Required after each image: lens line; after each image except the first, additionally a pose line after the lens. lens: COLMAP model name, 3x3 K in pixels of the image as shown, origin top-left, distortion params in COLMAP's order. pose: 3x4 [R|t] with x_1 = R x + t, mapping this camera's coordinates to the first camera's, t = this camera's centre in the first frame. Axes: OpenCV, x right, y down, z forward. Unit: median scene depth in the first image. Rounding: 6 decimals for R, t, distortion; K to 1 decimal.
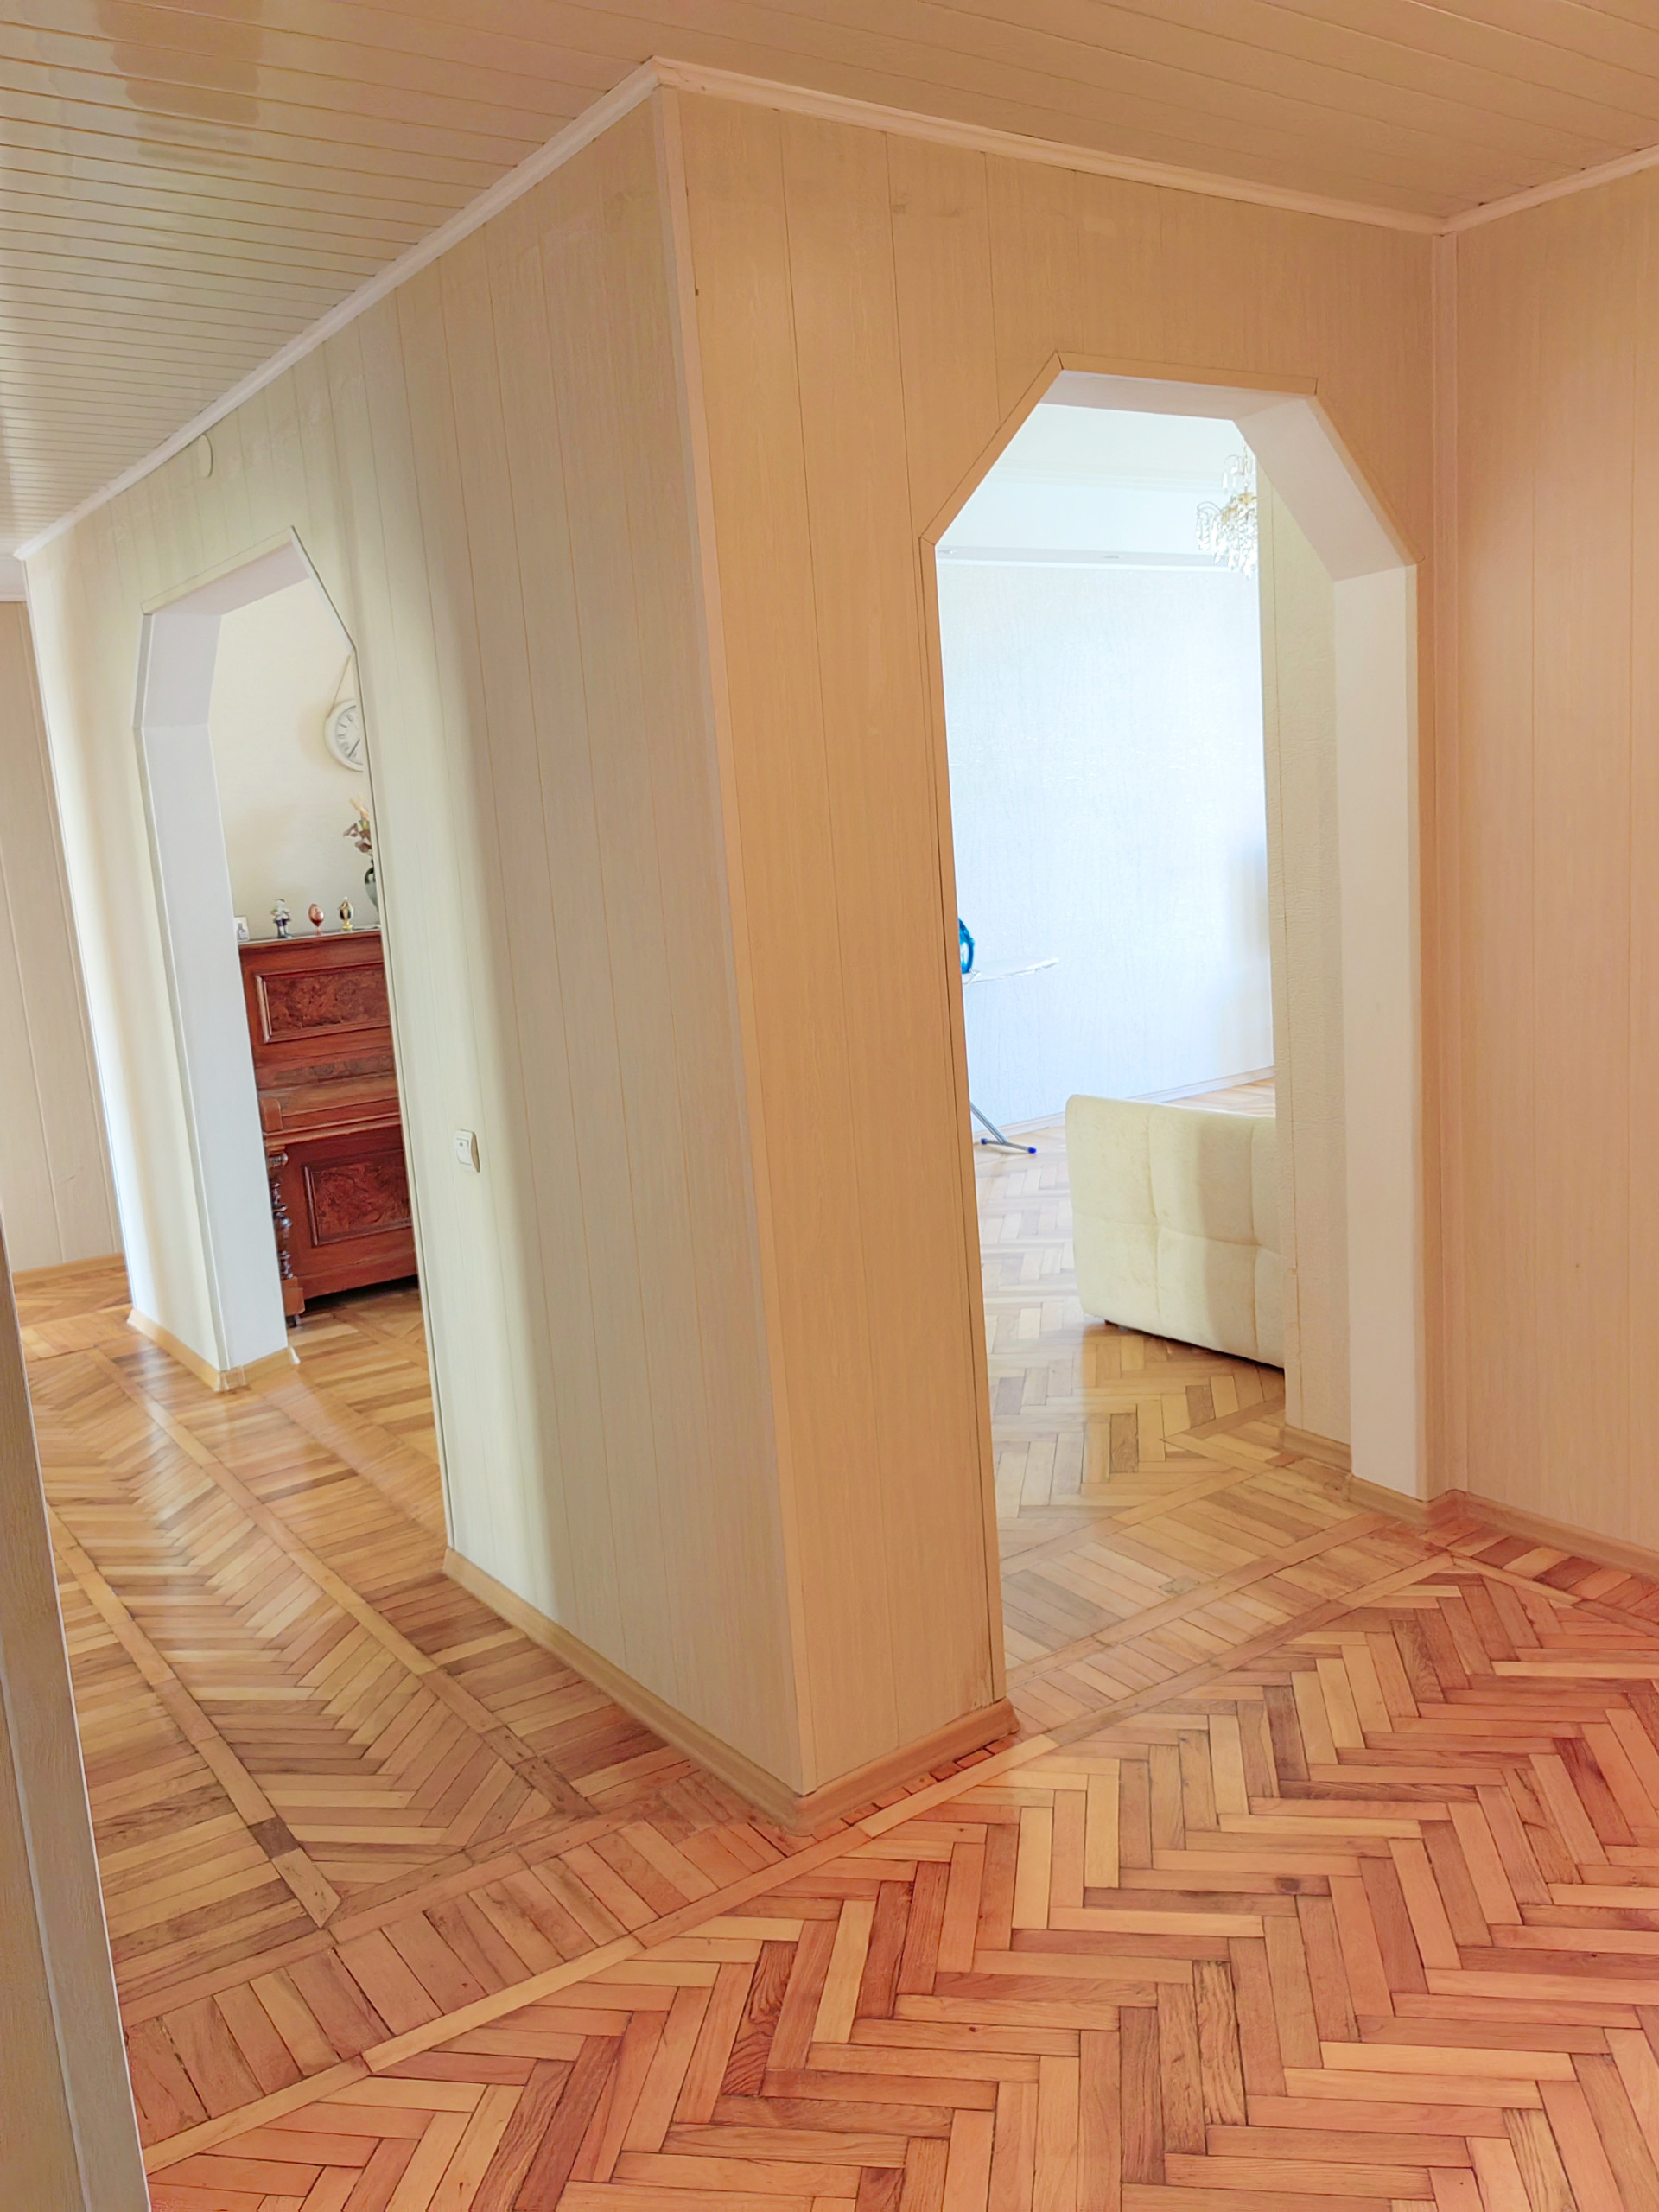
lens RADIAL K [[1747.5, 0, 833.5], [0, 1747.5, 1100.1], [0, 0, 1]] dist [-0.021977, 0.116335]
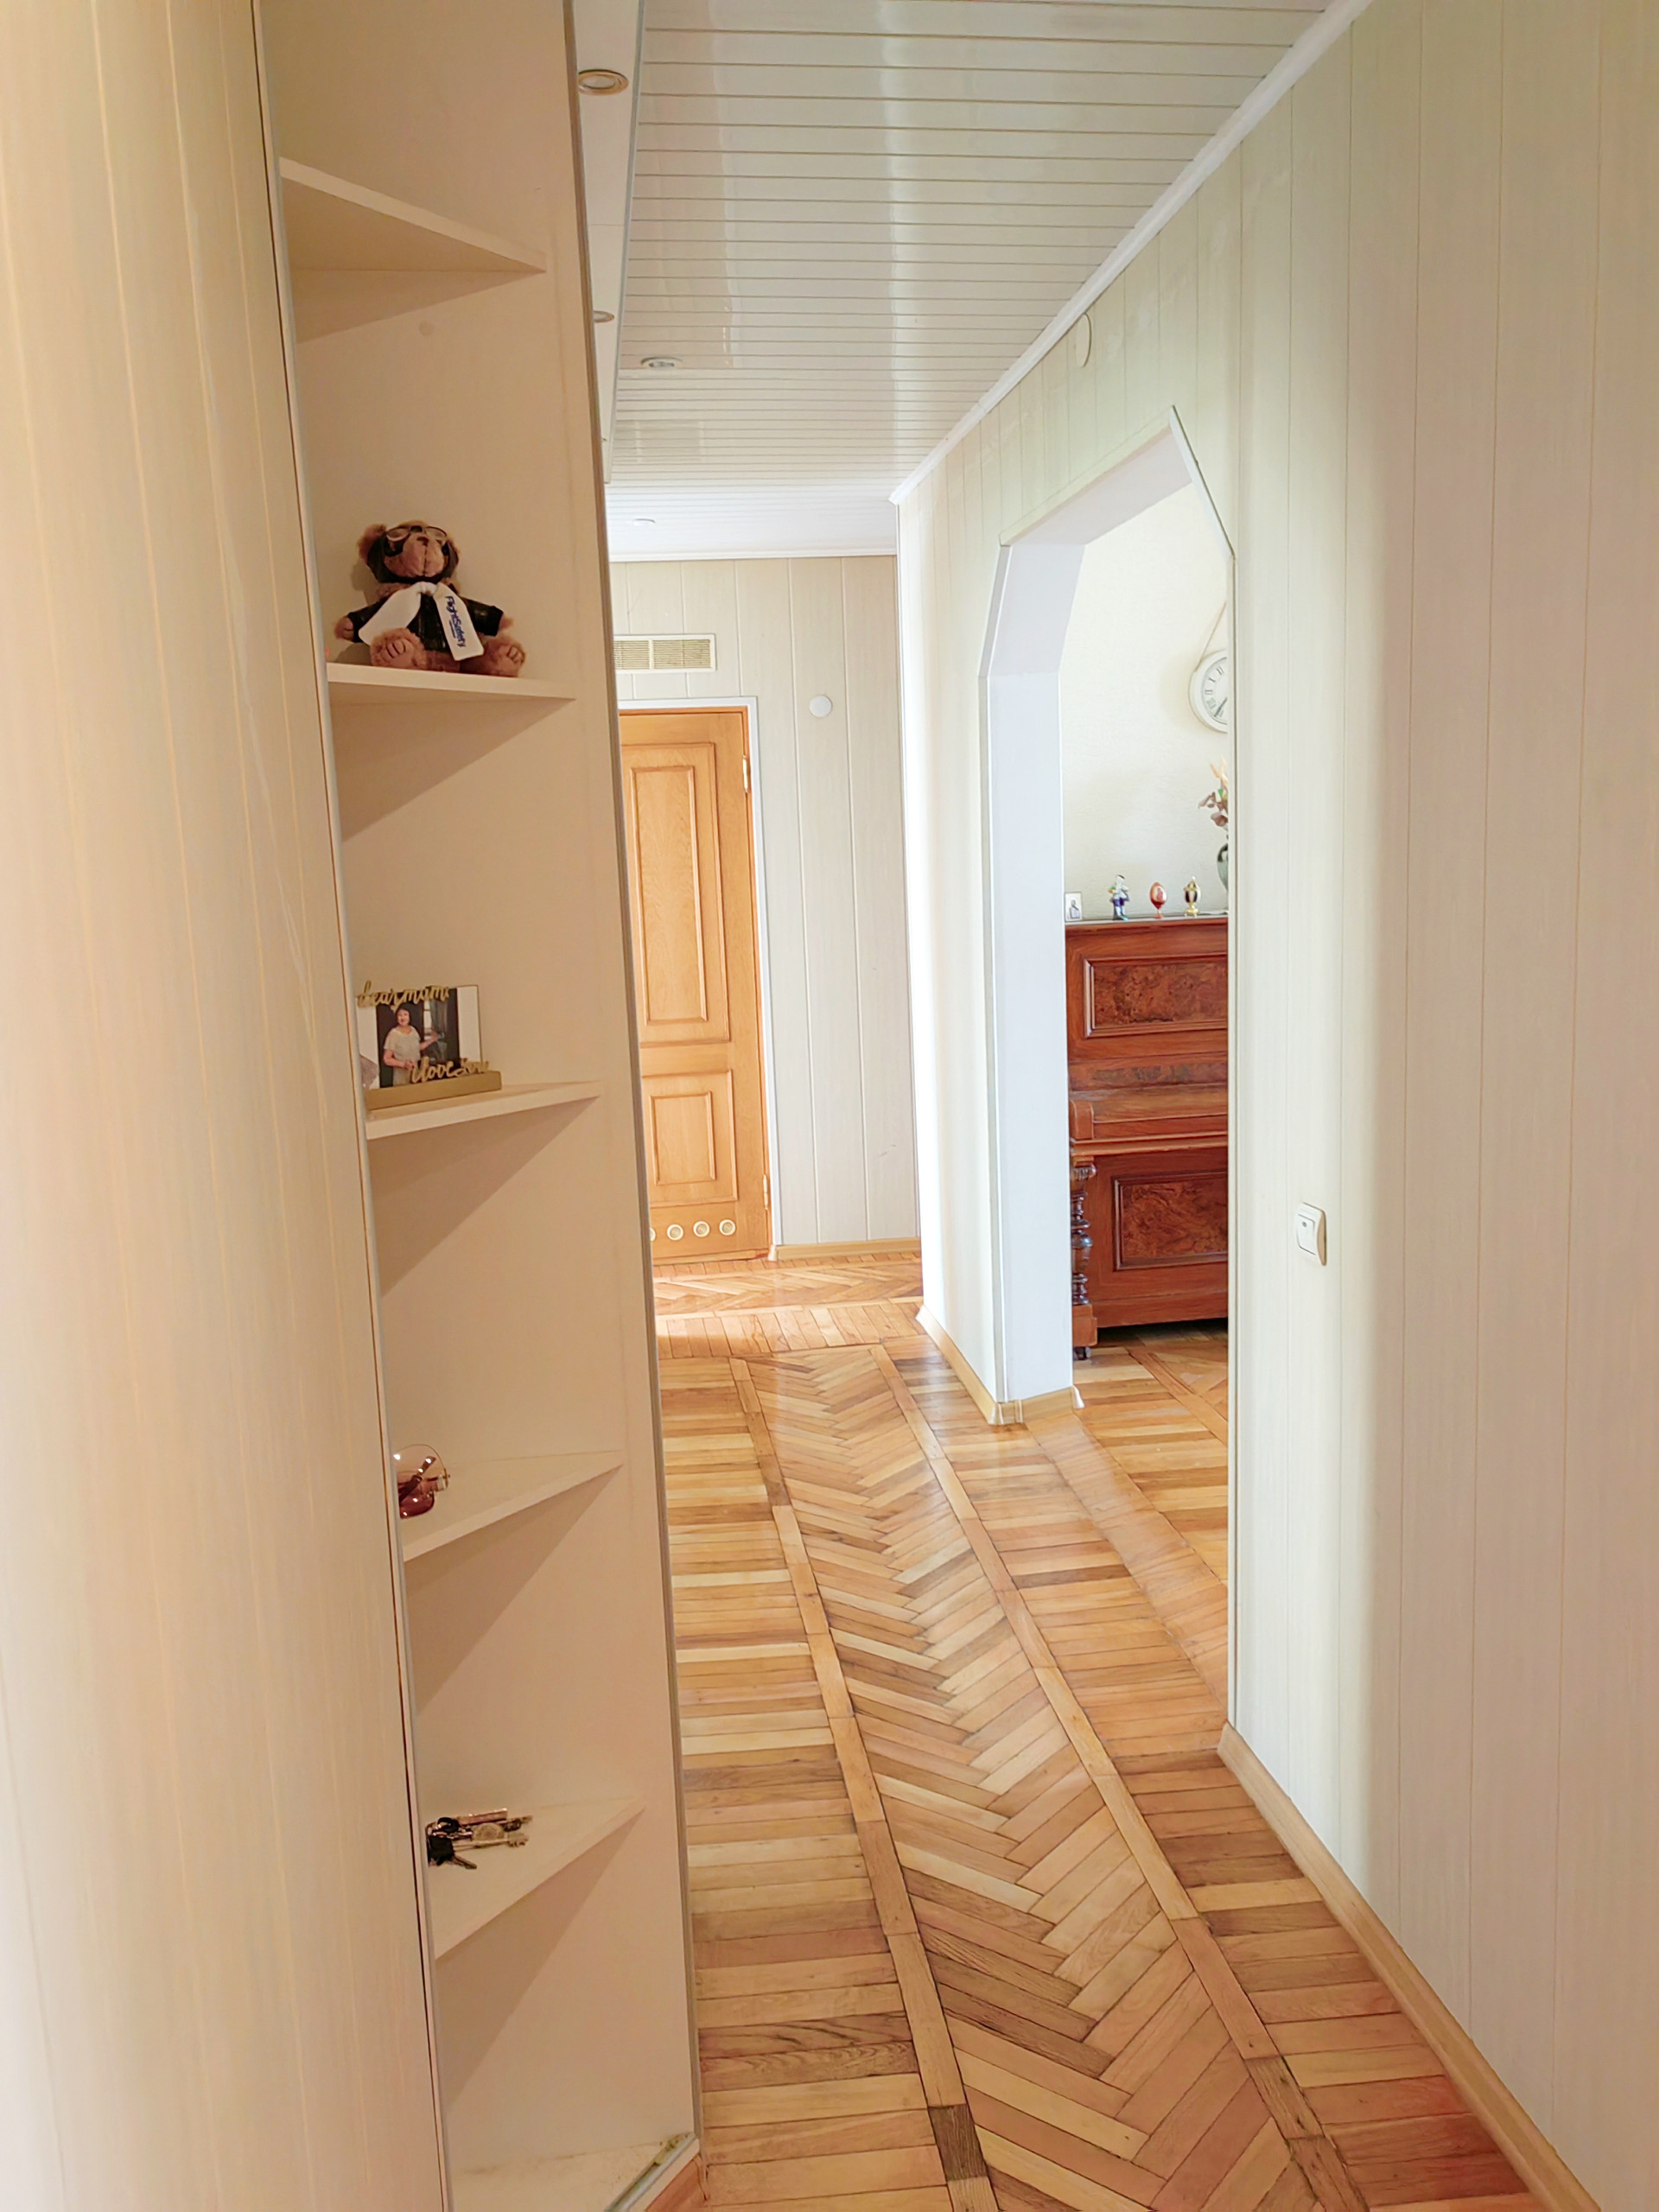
lens RADIAL K [[1747.5, 0, 833.5], [0, 1747.5, 1100.1], [0, 0, 1]] dist [-0.021977, 0.116335]
pose [[0.887832, 0.105447, -0.447924, -0.042643], [-0.100364, 0.994330, 0.035145, -0.021107], [0.449091, 0.013752, 0.893380, 0.165450]]
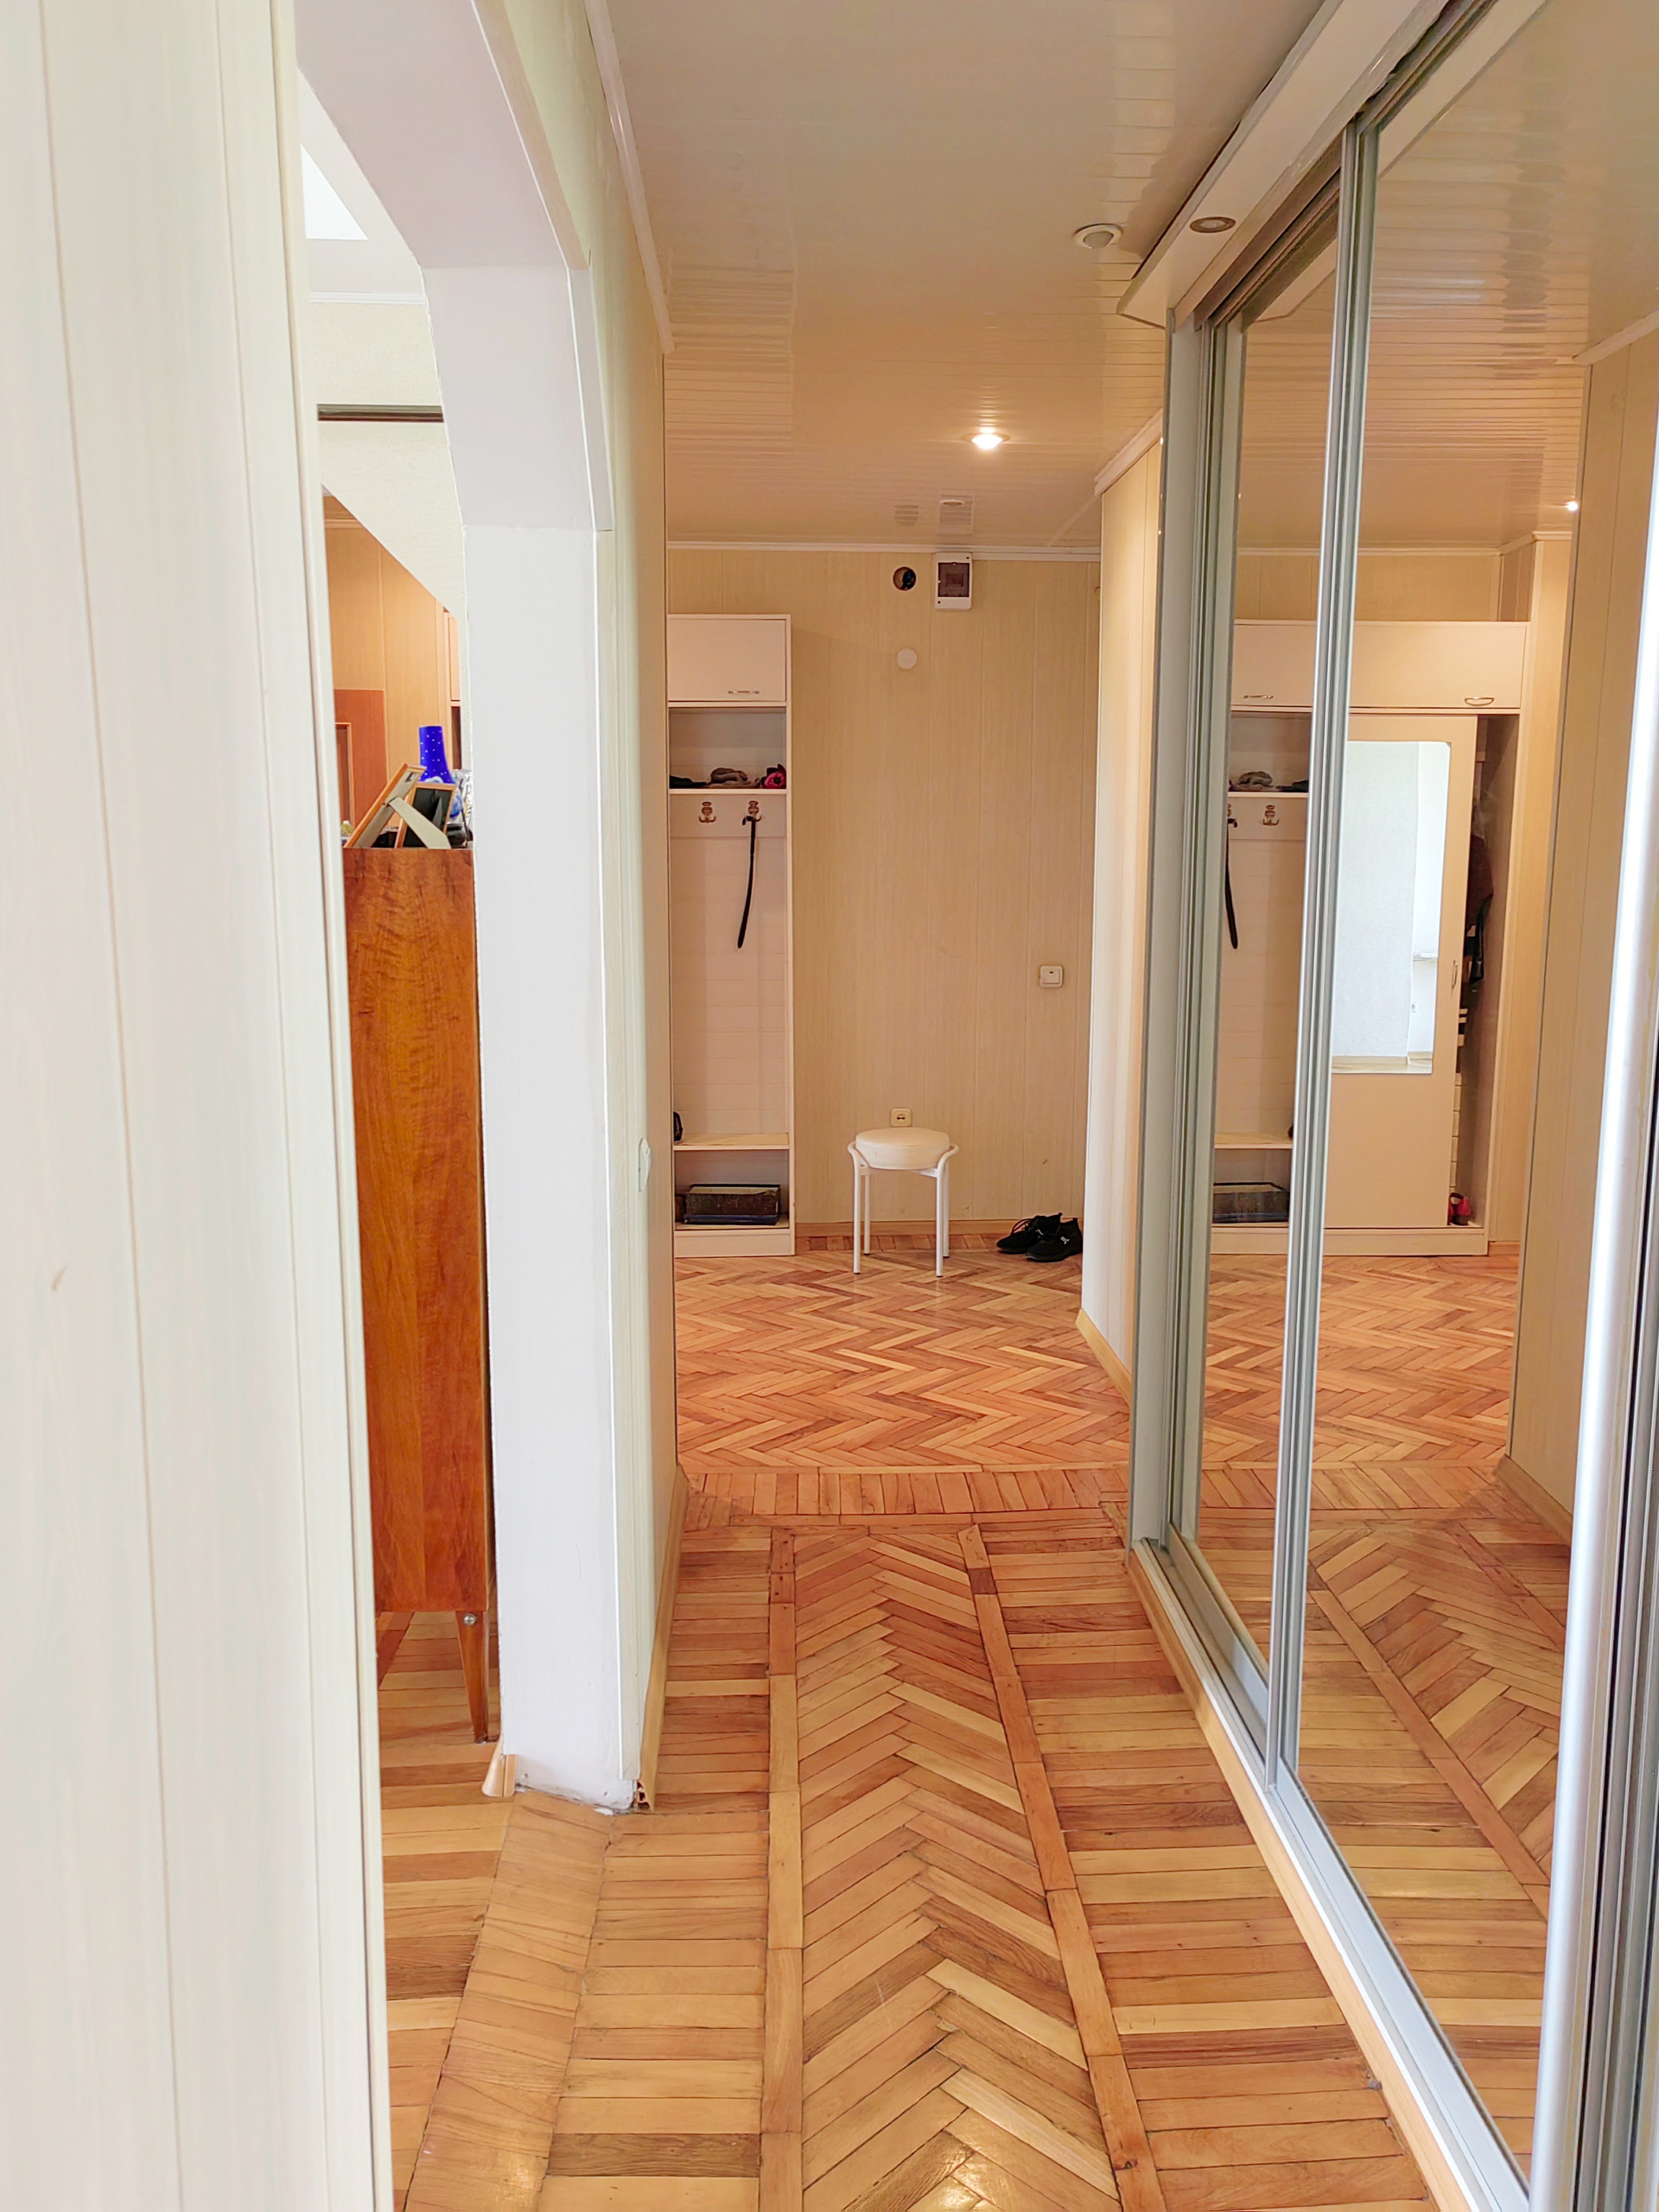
lens RADIAL K [[1747.5, 0, 833.5], [0, 1747.5, 1100.1], [0, 0, 1]] dist [-0.021977, 0.116335]
pose [[-0.833604, -0.014472, 0.552173, -0.502018], [0.147074, 0.957754, 0.247136, -0.132172], [-0.532422, 0.287224, -0.796260, 1.068362]]
